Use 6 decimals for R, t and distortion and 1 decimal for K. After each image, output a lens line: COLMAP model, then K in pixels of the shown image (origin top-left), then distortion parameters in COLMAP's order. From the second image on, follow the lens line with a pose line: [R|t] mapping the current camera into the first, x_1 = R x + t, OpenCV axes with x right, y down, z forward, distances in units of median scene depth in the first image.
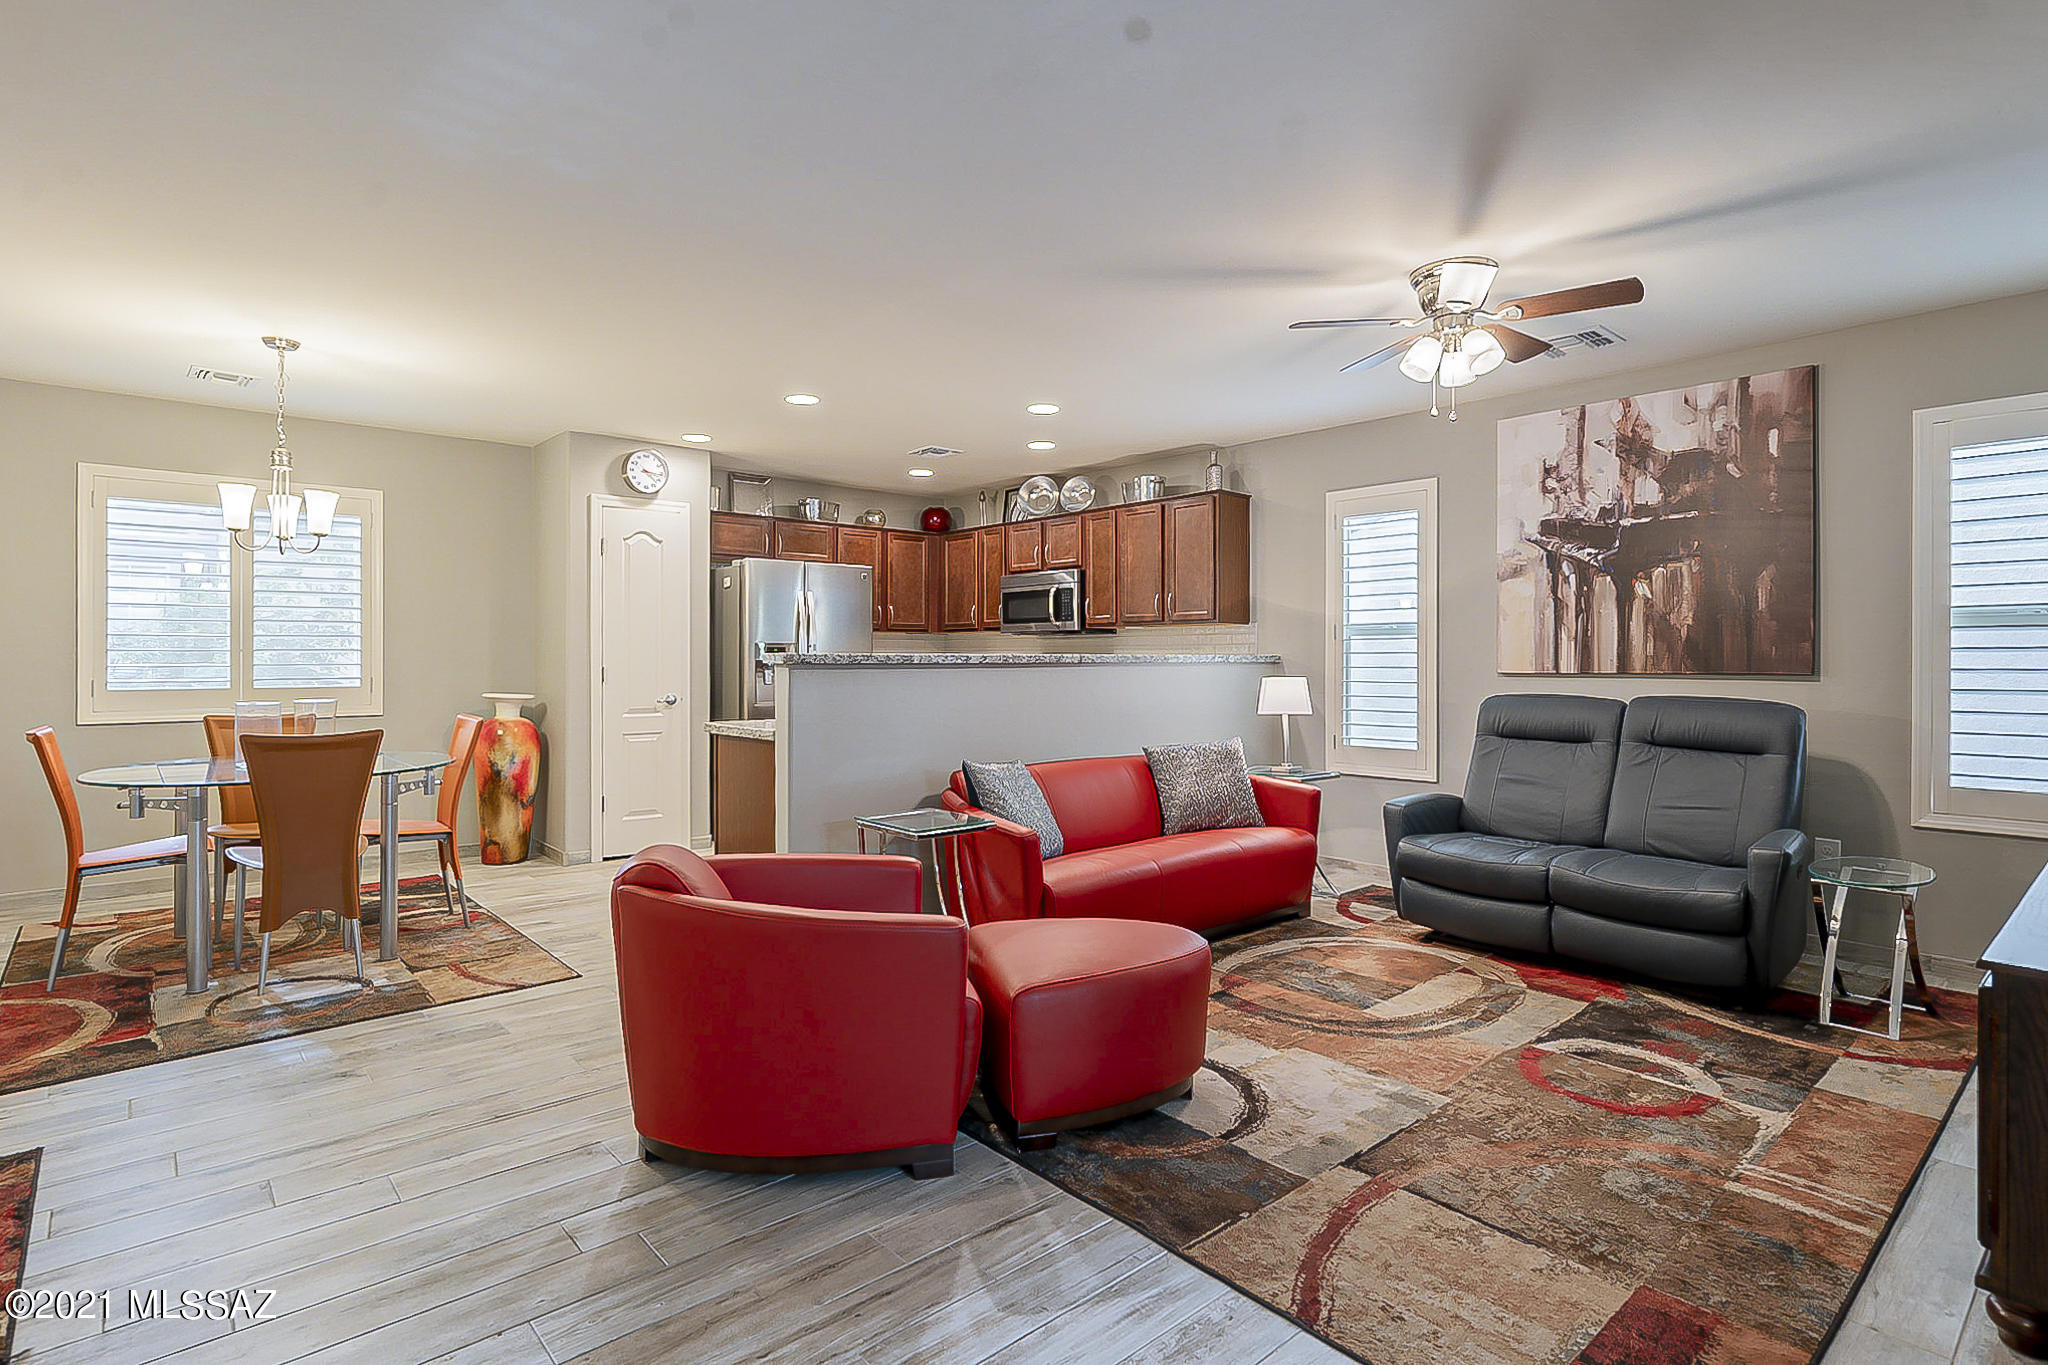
lens RADIAL K [[1015.2, 0, 1004.7], [0, 1015.2, 653.7], [0, 0, 1]] dist [0.001842, -0.000245]
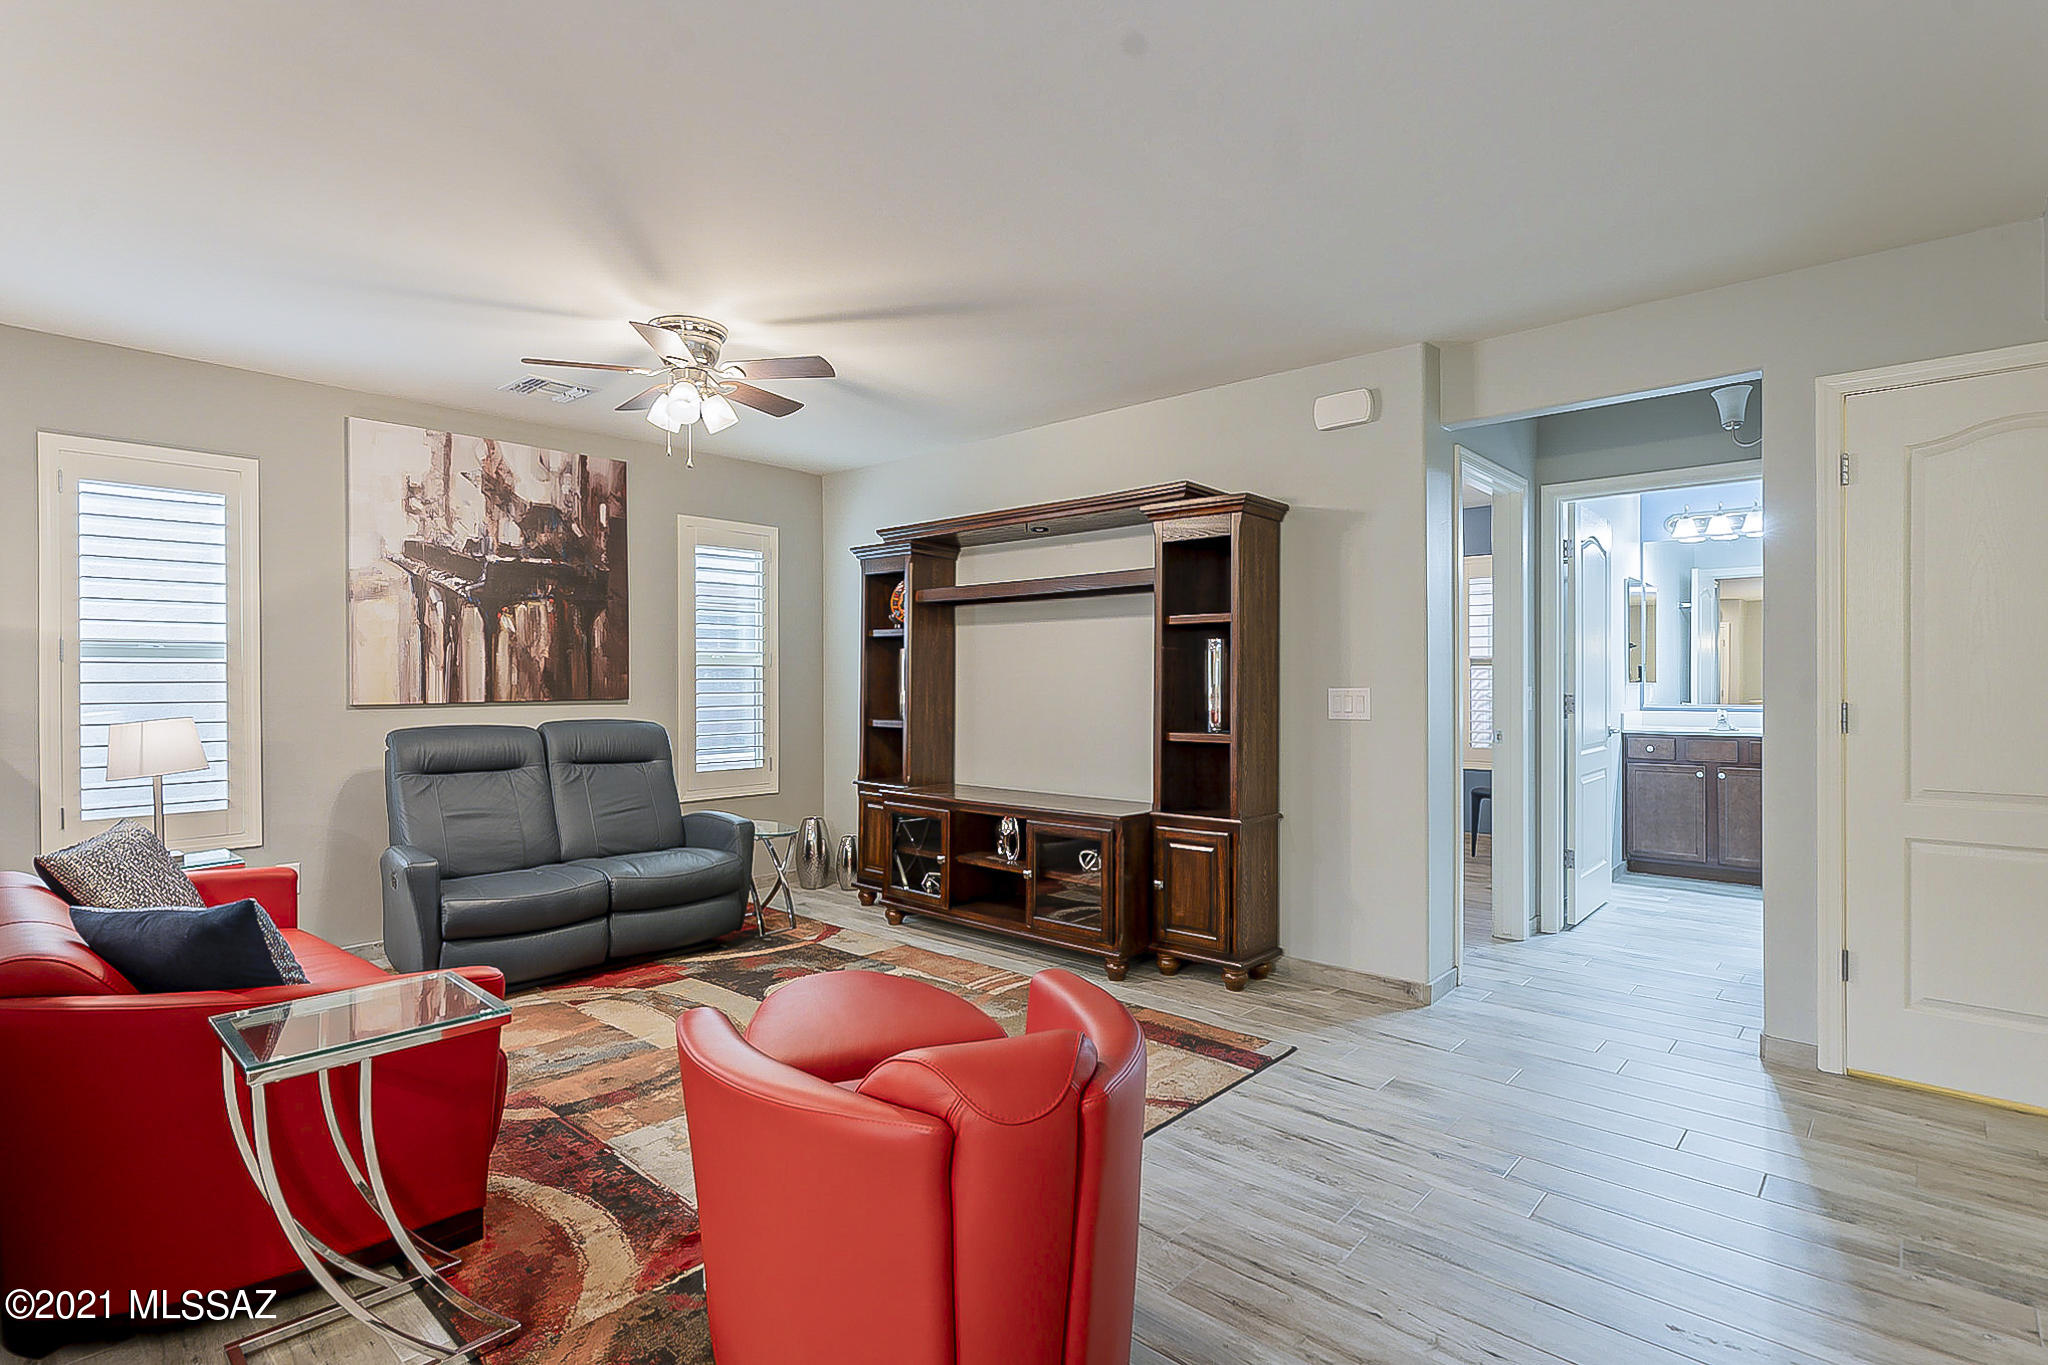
lens RADIAL K [[1015.2, 0, 1025.2], [0, 1015.2, 678.3], [0, 0, 1]] dist [0.001842, -0.000245]
pose [[-0.124350, 0.003418, 0.992233, -0.529521], [0.002273, 0.999992, -0.003160, -0.000603], [-0.992236, 0.001862, -0.124357, 0.620722]]
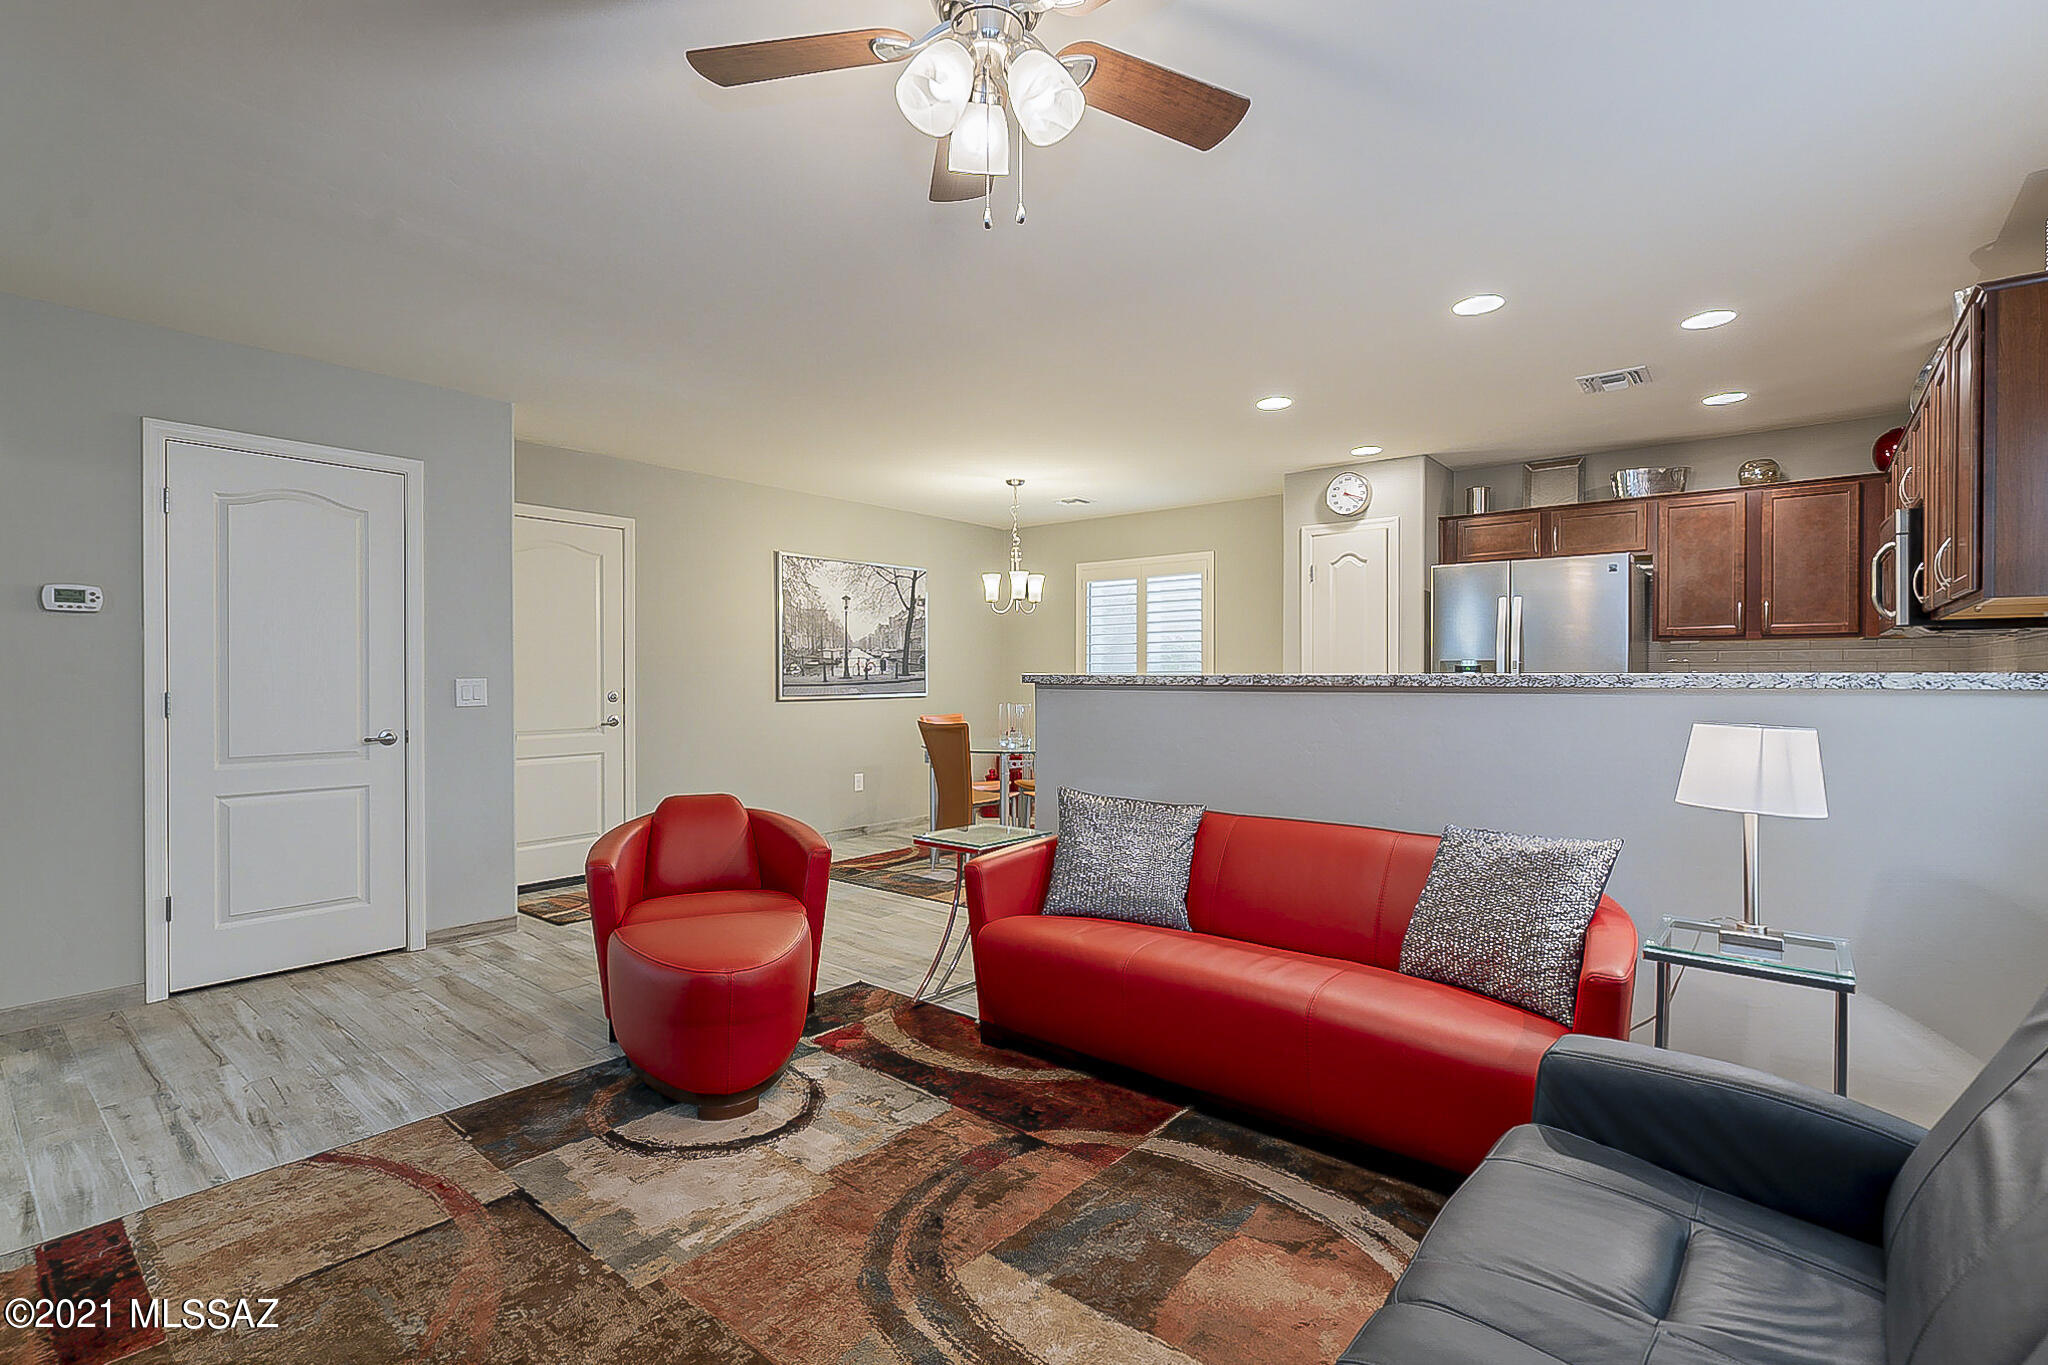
lens RADIAL K [[941.6, 0, 1022.3], [0, 941.6, 670.3], [0, 0, 1]] dist [-0.005238, 0.001703]
pose [[0.166677, -0.006877, -0.985987, 0.734424], [0.001111, 0.999976, -0.006786, 0.003164], [0.986011, 0.000036, 0.166681, 0.742013]]
